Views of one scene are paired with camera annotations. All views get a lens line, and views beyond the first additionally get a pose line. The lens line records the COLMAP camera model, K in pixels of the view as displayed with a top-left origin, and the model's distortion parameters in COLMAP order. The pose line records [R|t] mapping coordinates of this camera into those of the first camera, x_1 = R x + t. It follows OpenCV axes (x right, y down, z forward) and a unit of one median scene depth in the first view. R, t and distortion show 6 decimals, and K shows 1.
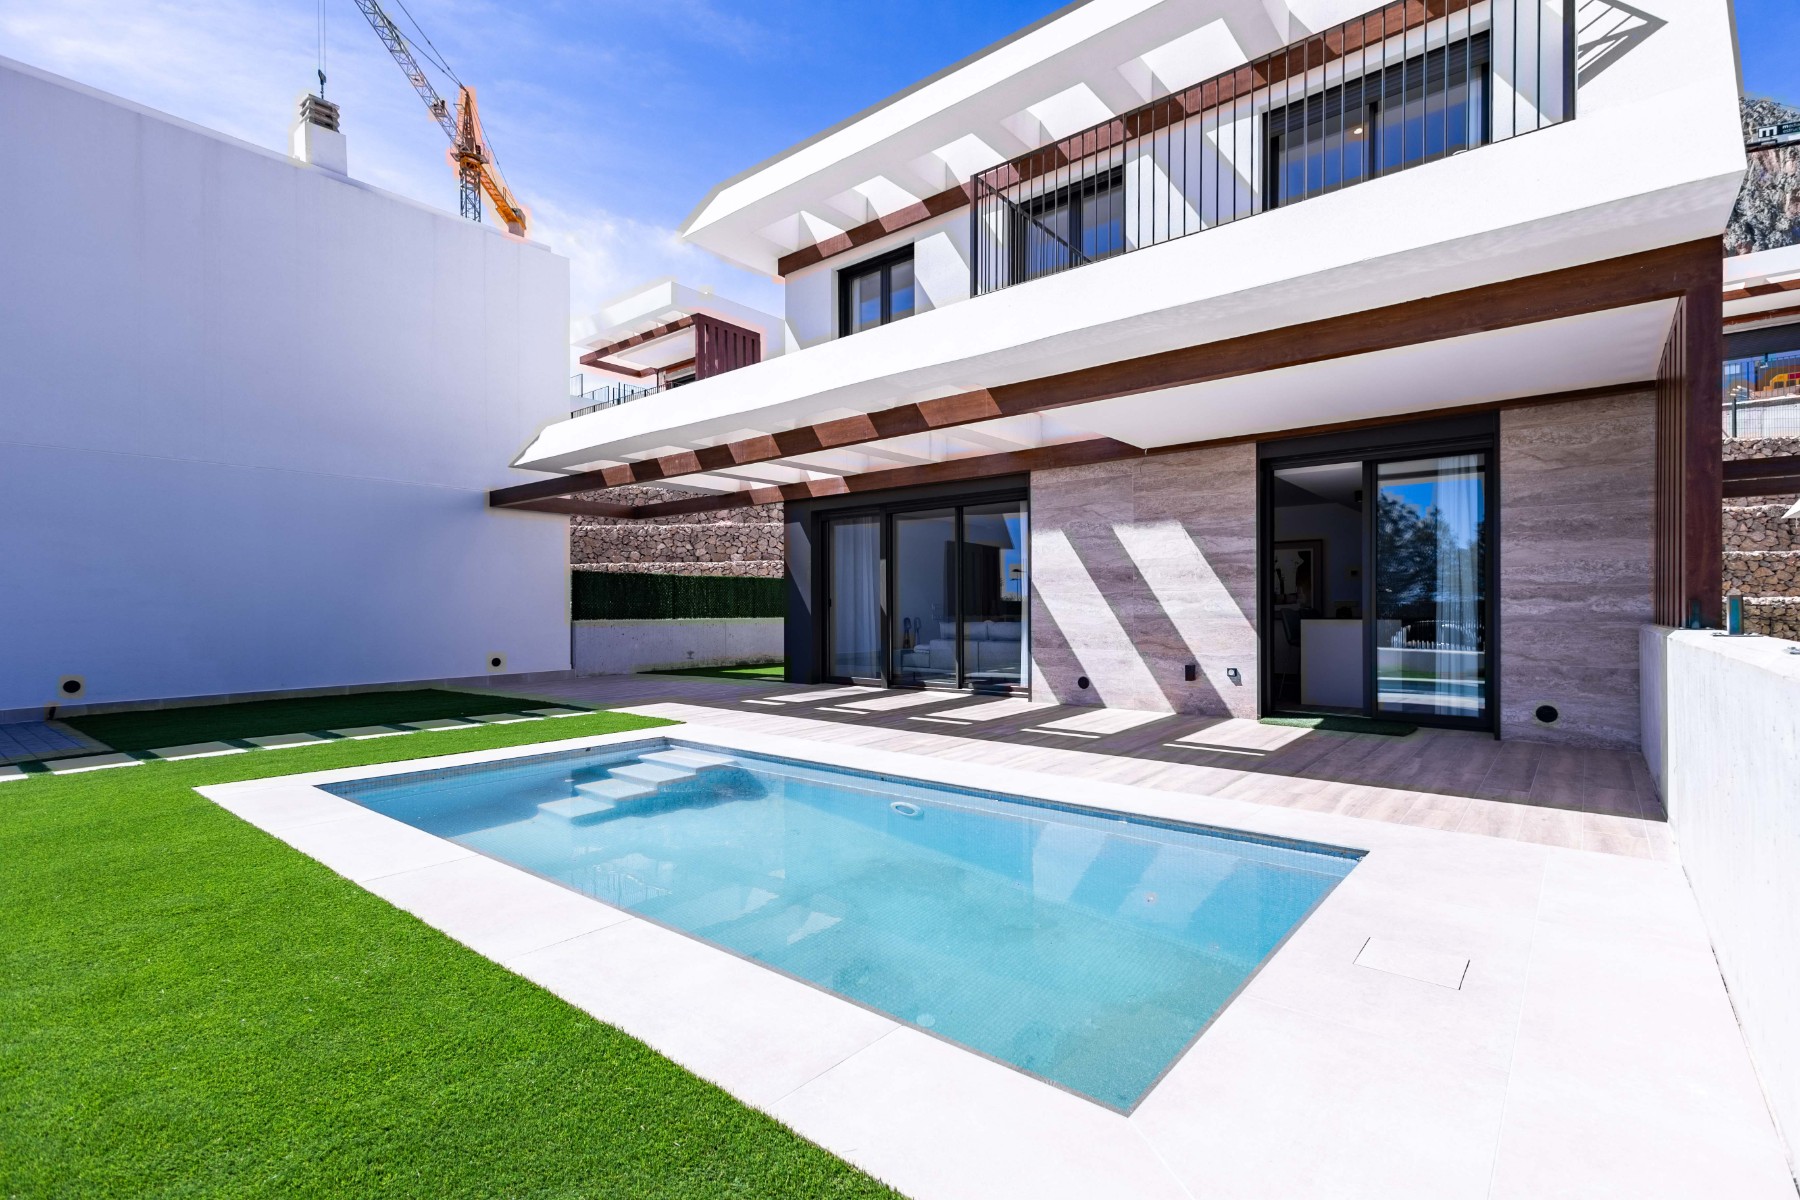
lens RADIAL K [[826.2, 0, 899.1], [0, 826.2, 607.8], [0, 0, 1]] dist [0.000837, 0.000274]
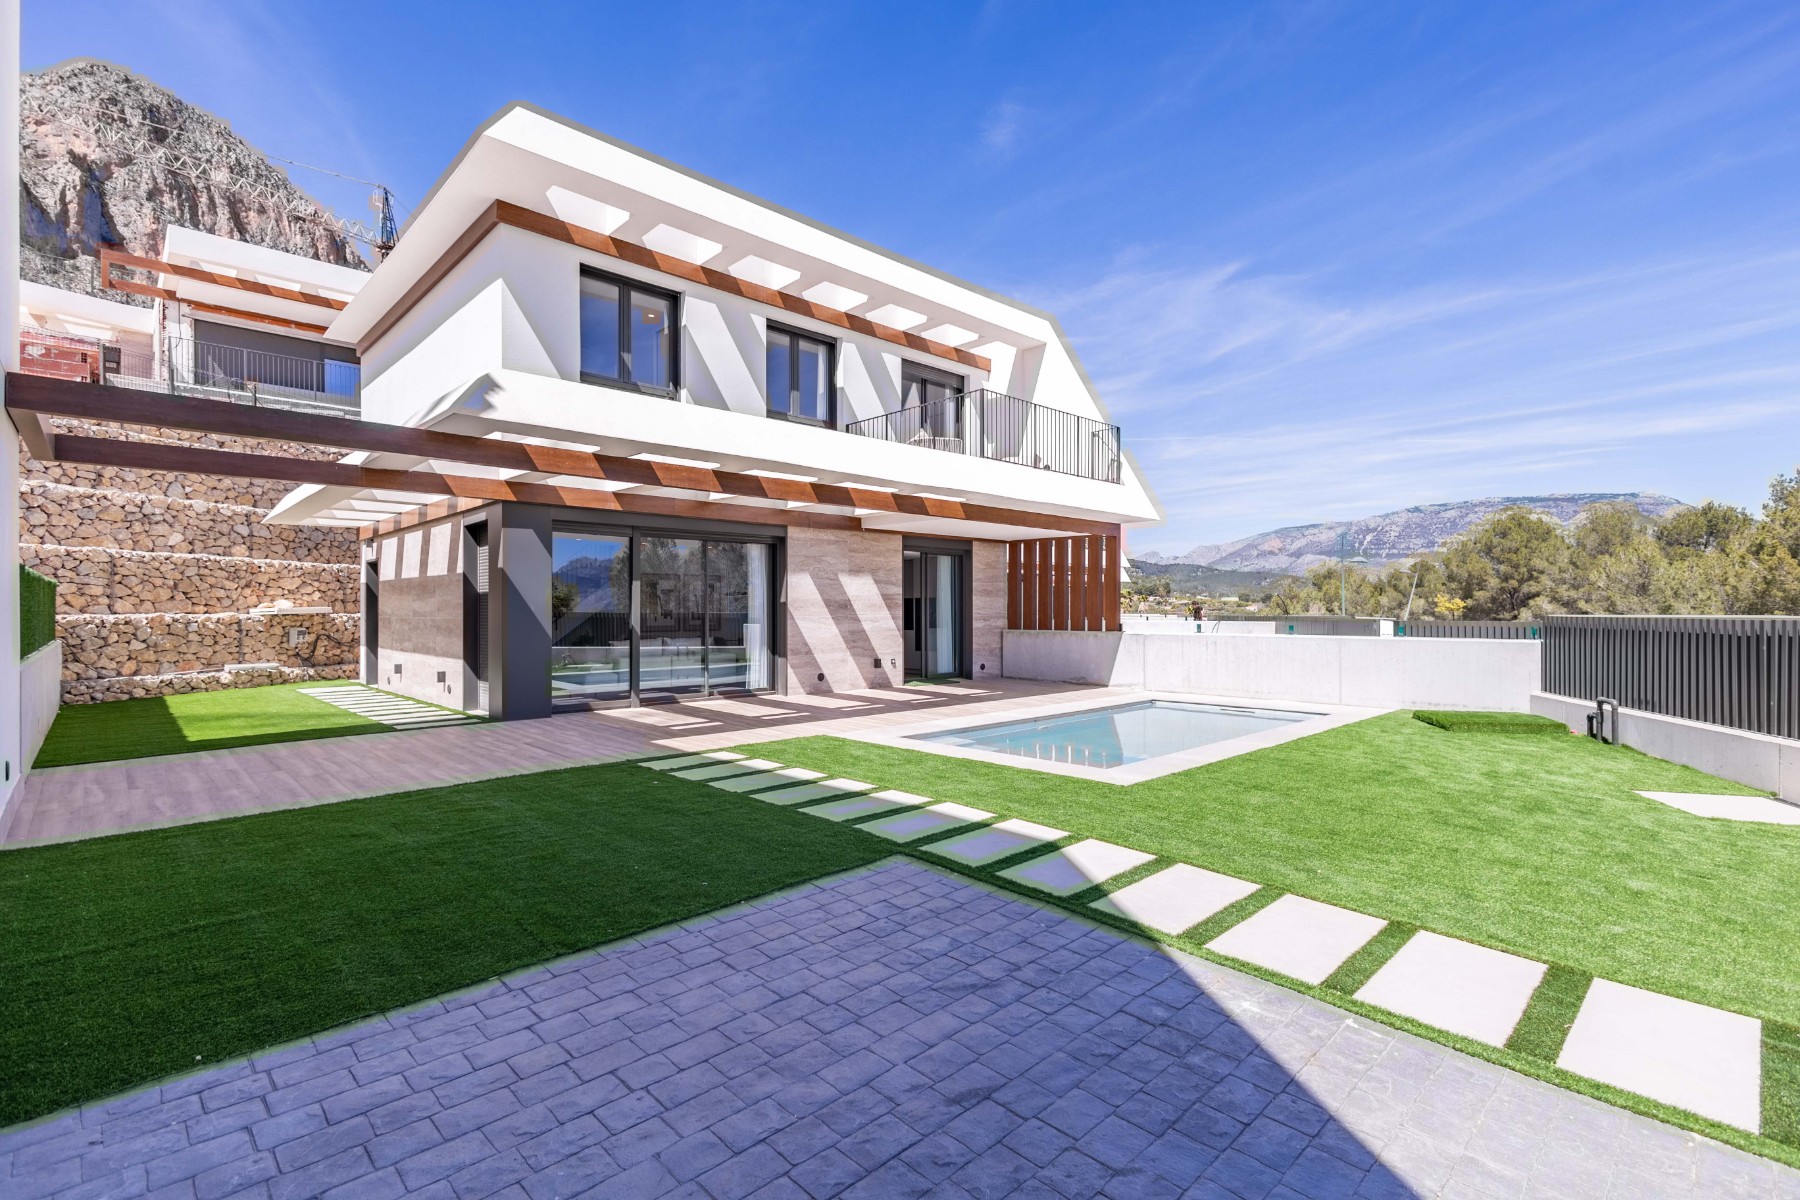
lens RADIAL K [[821.0, 0, 902.3], [0, 821.0, 607.2], [0, 0, 1]] dist [-0.000452, -0.000492]
pose [[0.104229, 0.004662, 0.994542, -1.271751], [-0.003967, 0.999983, -0.004272, -0.029234], [-0.994545, -0.003500, 0.104245, 0.740301]]
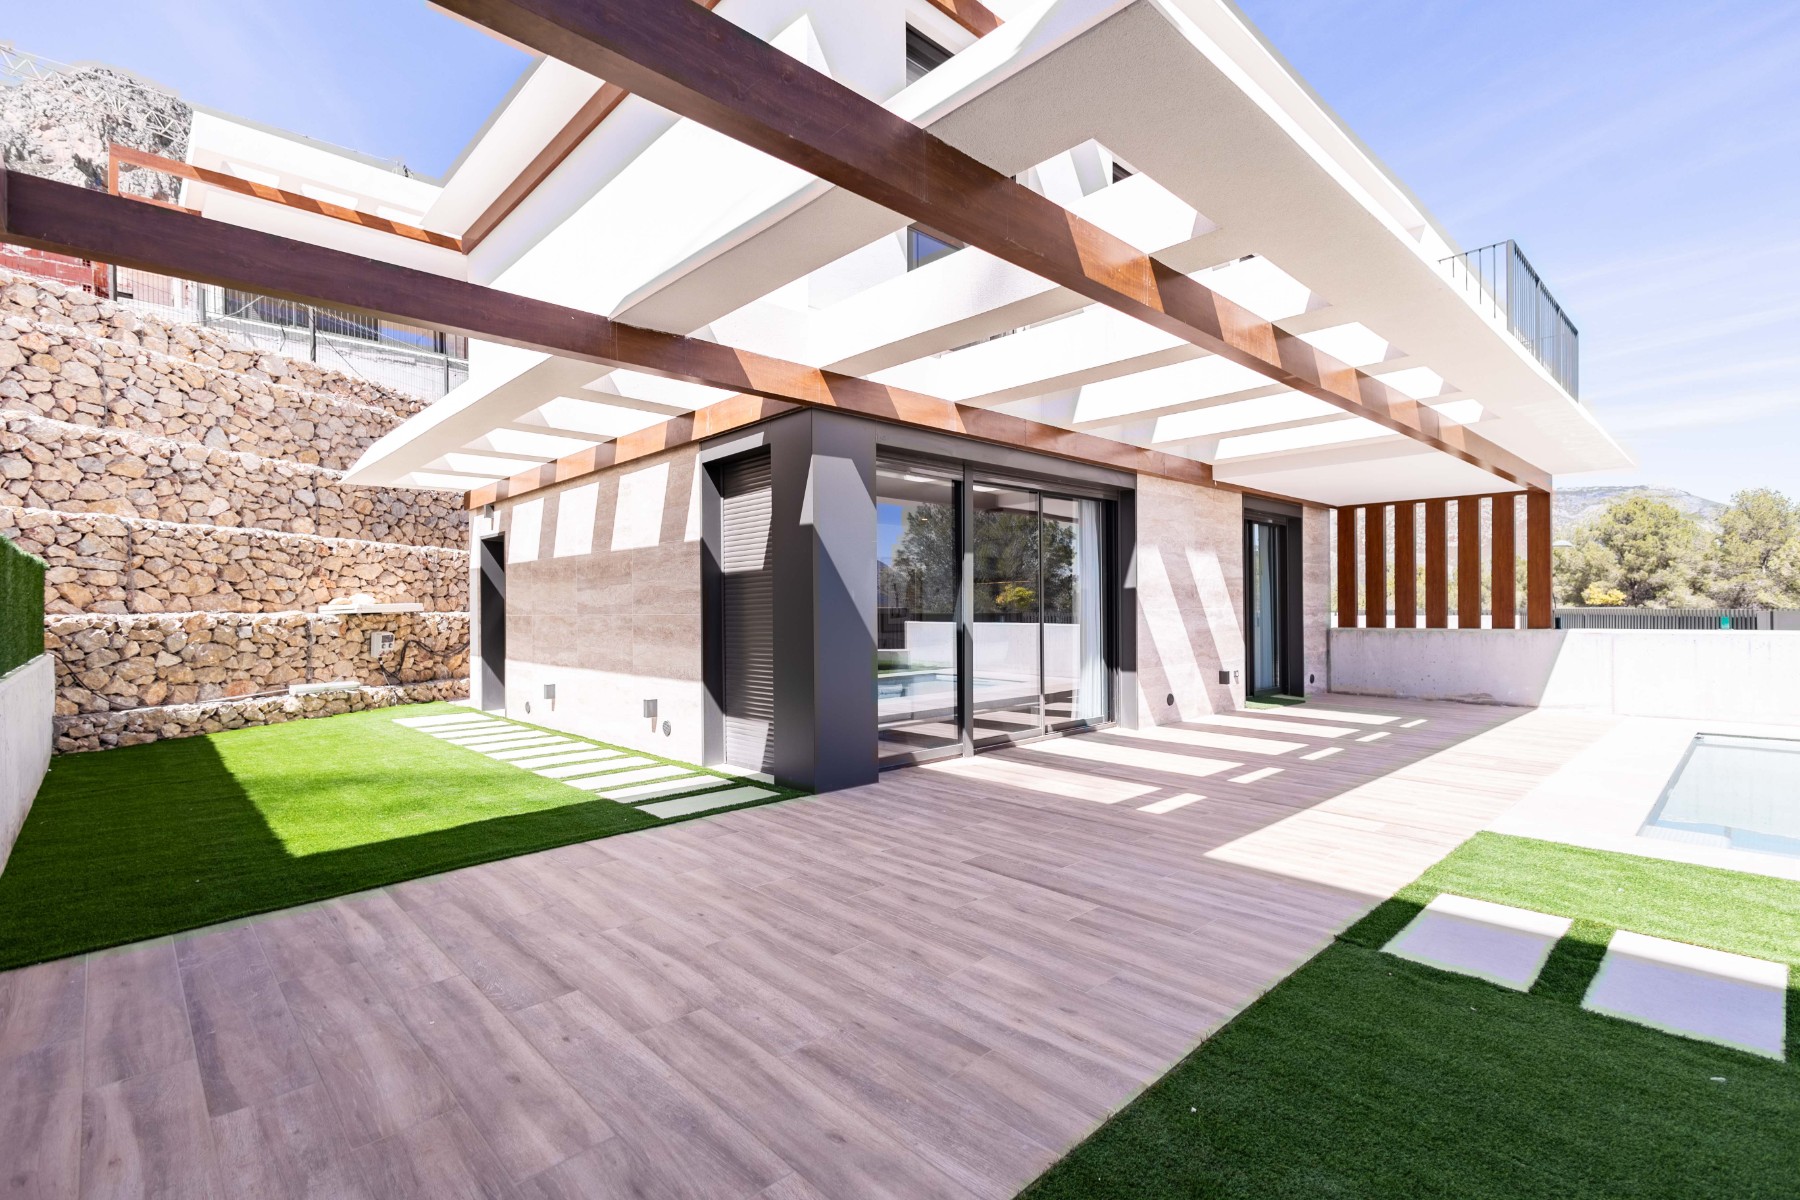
lens RADIAL K [[826.2, 0, 899.1], [0, 826.2, 607.8], [0, 0, 1]] dist [0.000837, 0.000274]
pose [[0.116489, 0.002071, 0.993190, -0.837536], [0.003316, 0.999991, -0.002474, -0.019007], [-0.993186, 0.003581, 0.116481, 1.267648]]
